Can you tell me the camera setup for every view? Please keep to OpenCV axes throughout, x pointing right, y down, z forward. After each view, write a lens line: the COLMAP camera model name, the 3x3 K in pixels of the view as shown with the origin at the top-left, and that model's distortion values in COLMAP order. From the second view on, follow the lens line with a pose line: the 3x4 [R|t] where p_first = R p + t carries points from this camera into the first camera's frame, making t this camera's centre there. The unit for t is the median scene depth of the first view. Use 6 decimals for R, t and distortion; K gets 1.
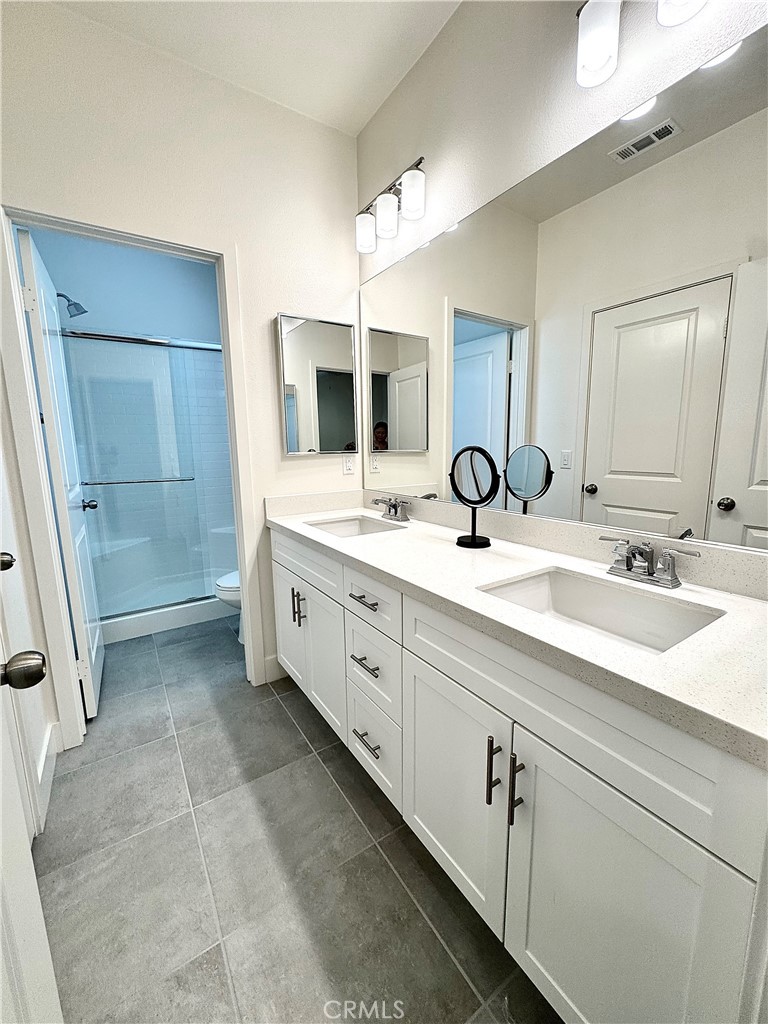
lens RADIAL K [[411.4, 0, 384.0], [0, 411.4, 512.0], [0, 0, 1]] dist [-0.001824, 0.000000]
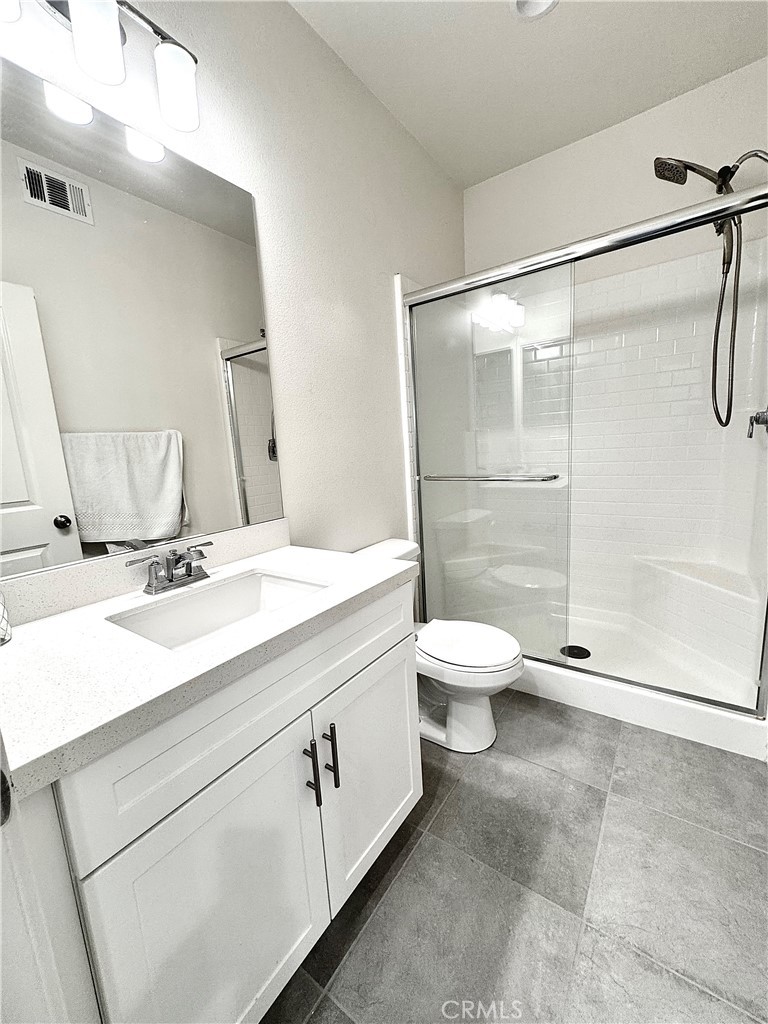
lens RADIAL K [[411.4, 0, 384.0], [0, 411.4, 512.0], [0, 0, 1]] dist [-0.001824, 0.000000]
pose [[-0.367982, -0.113883, 0.922833, -0.328025], [0.208977, 0.956952, 0.201424, -0.073402], [-0.906045, 0.266971, -0.328342, 0.503952]]
